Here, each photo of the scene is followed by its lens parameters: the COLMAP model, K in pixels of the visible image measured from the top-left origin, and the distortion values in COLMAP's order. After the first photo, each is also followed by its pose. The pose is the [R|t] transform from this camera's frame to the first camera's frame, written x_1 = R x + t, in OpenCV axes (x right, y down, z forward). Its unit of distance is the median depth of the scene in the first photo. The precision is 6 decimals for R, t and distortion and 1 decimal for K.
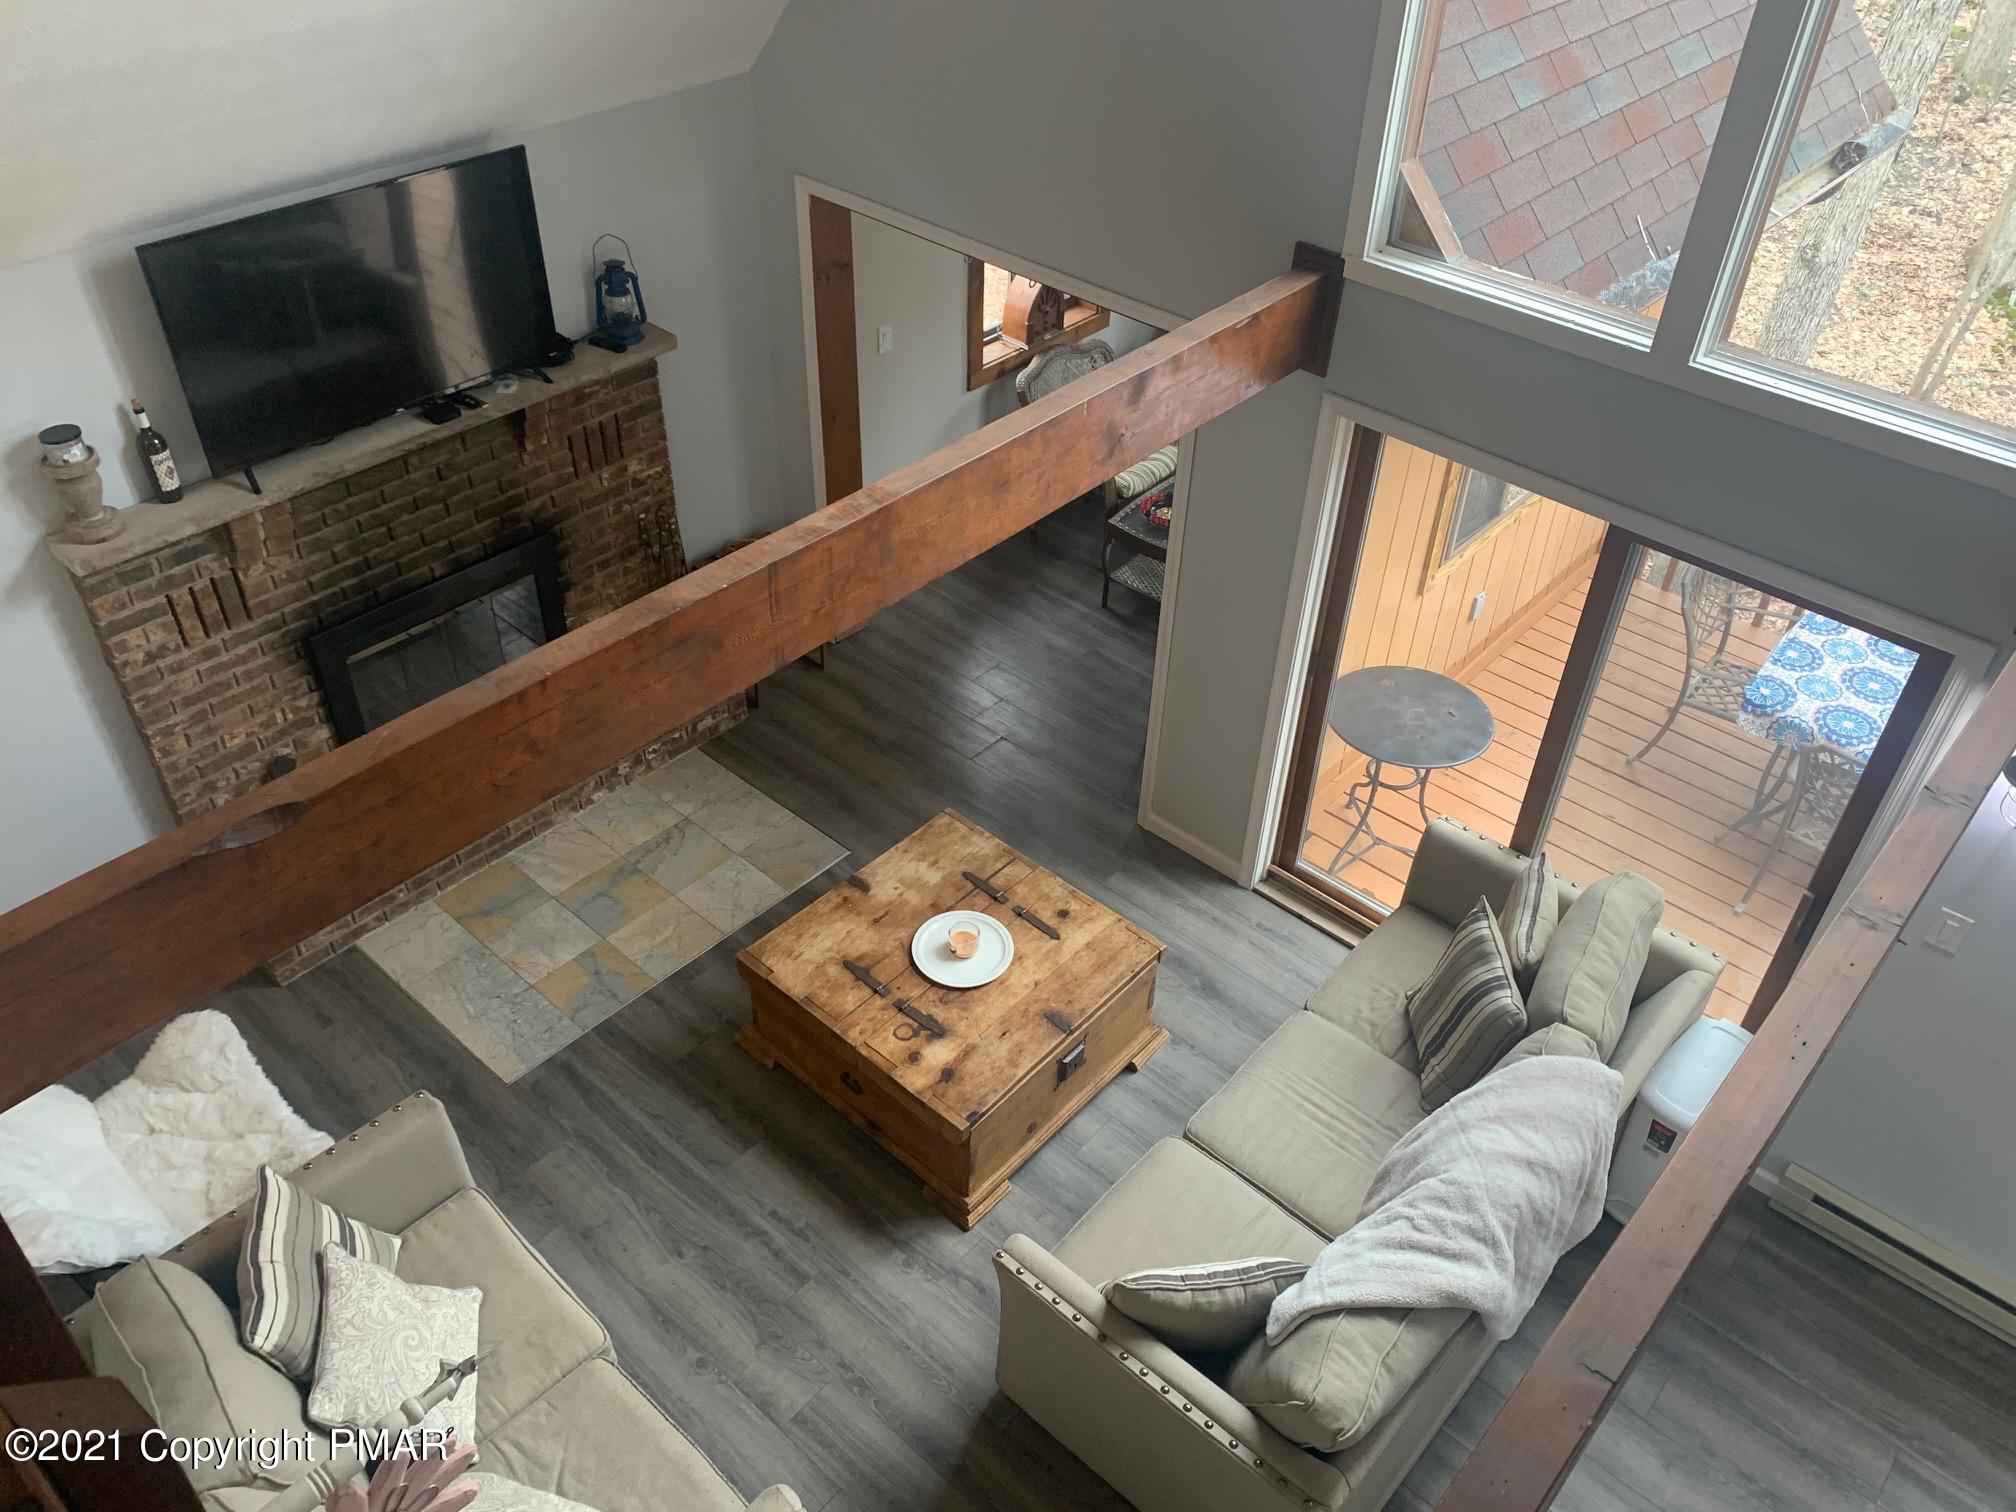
lens RADIAL K [[1579.5, 0, 1035.2], [0, 1579.5, 744.7], [0, 0, 1]] dist [0.086618, -0.126666]
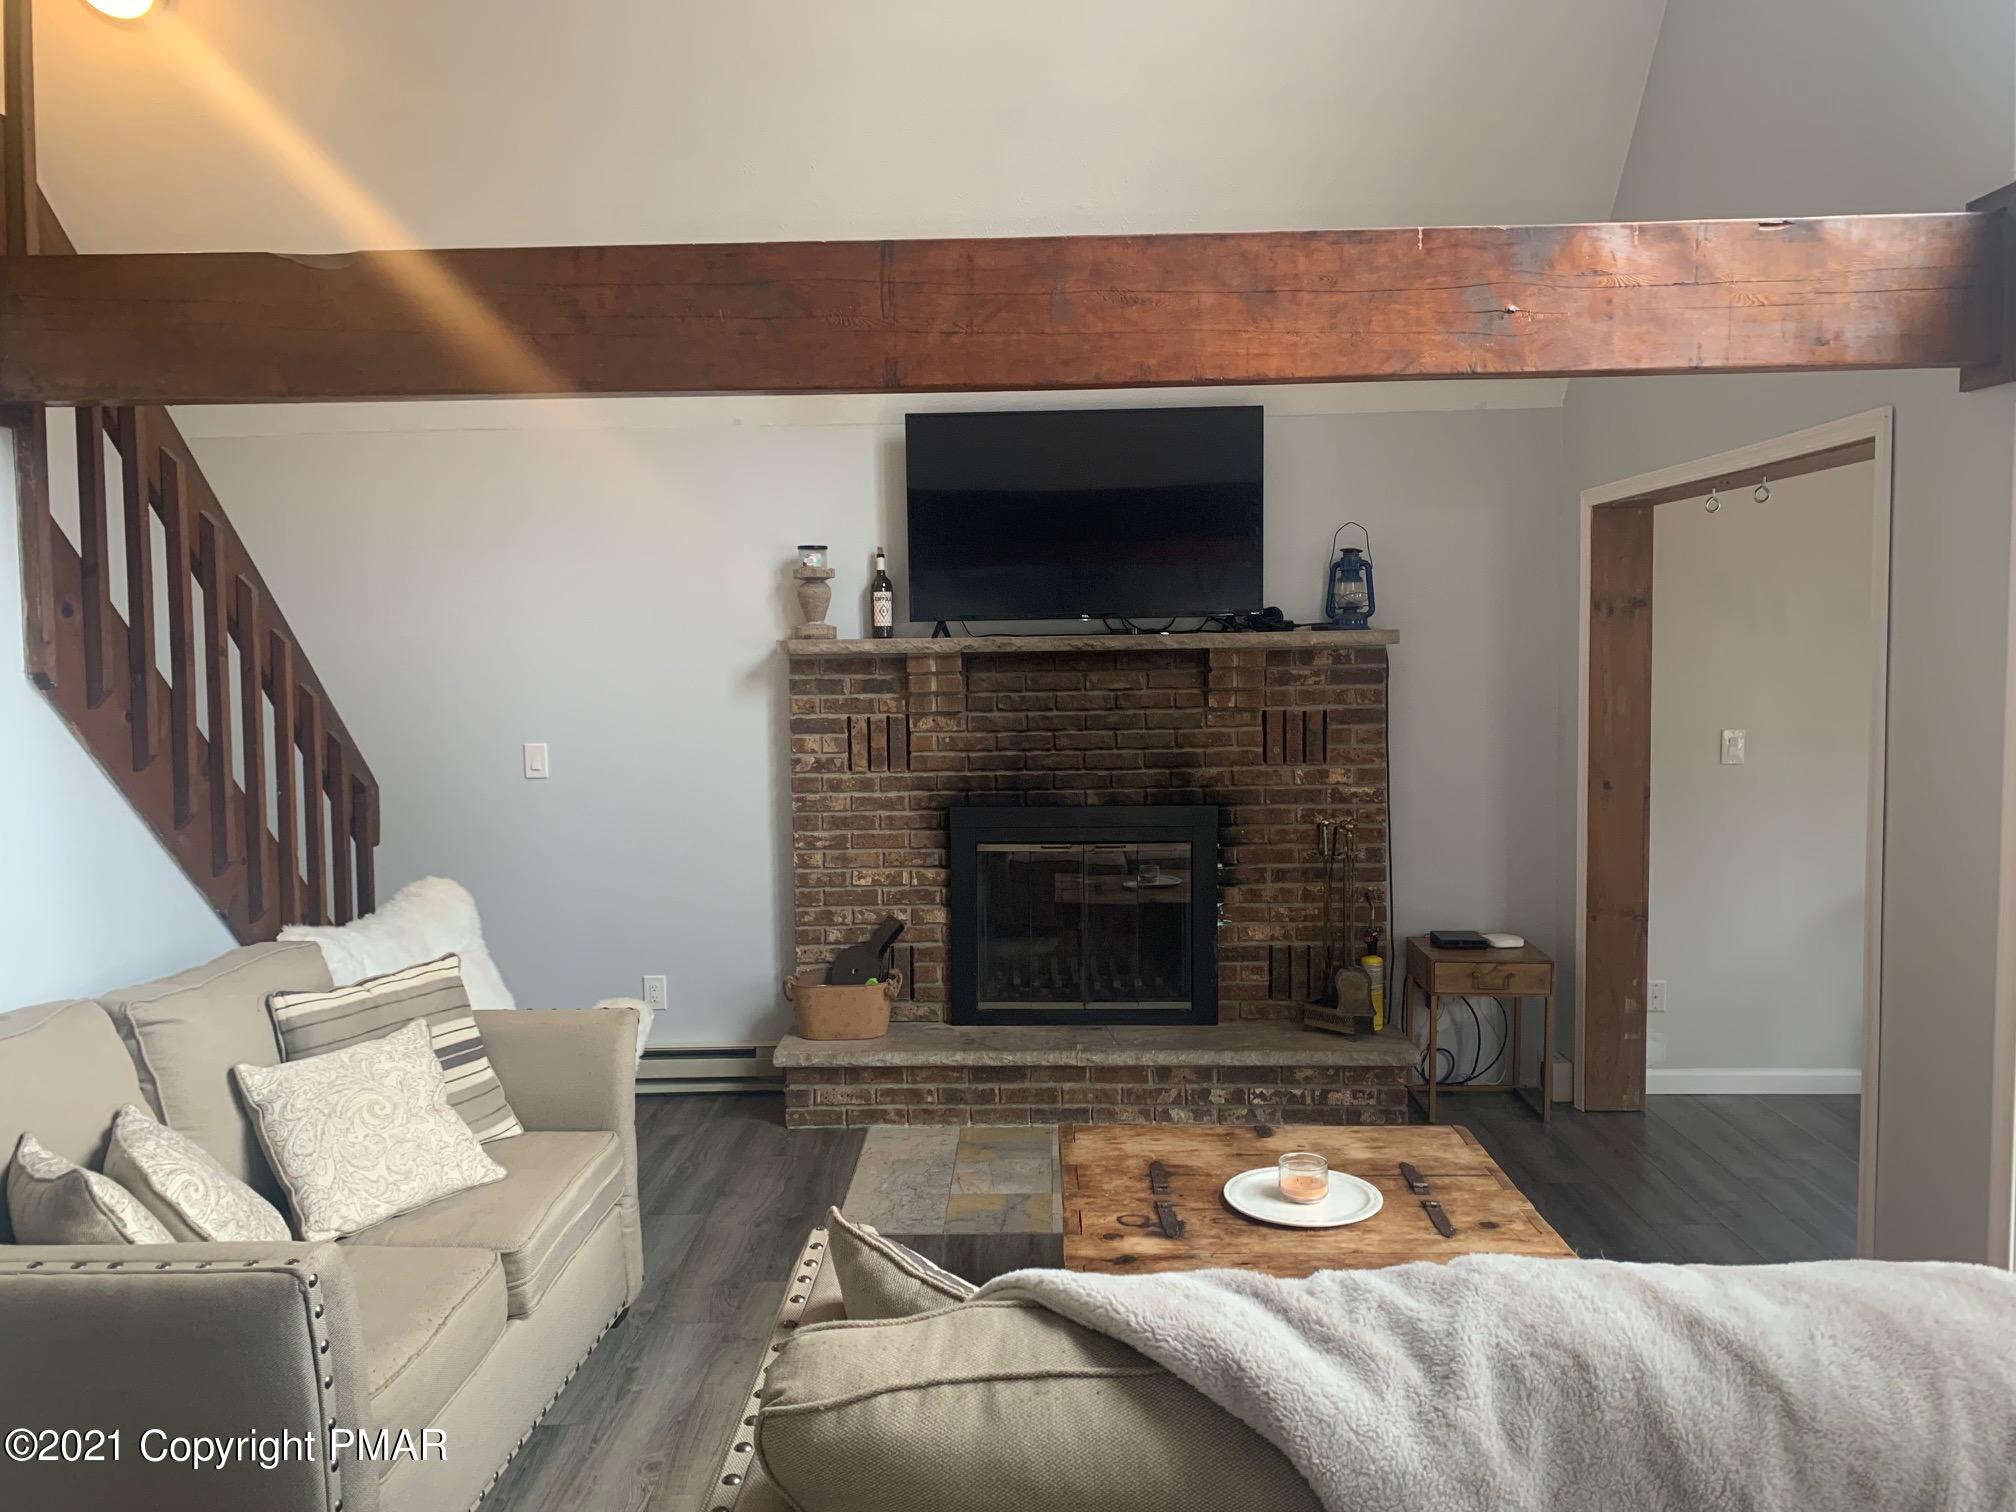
lens RADIAL K [[1561.2, 0, 994.2], [0, 1561.2, 753.4], [0, 0, 1]] dist [0.084217, -0.123226]
pose [[0.630495, 0.004976, -0.776178, 0.369239], [-0.463186, 0.804830, -0.371089, 0.275195], [0.622845, 0.593484, 0.509746, 0.466280]]
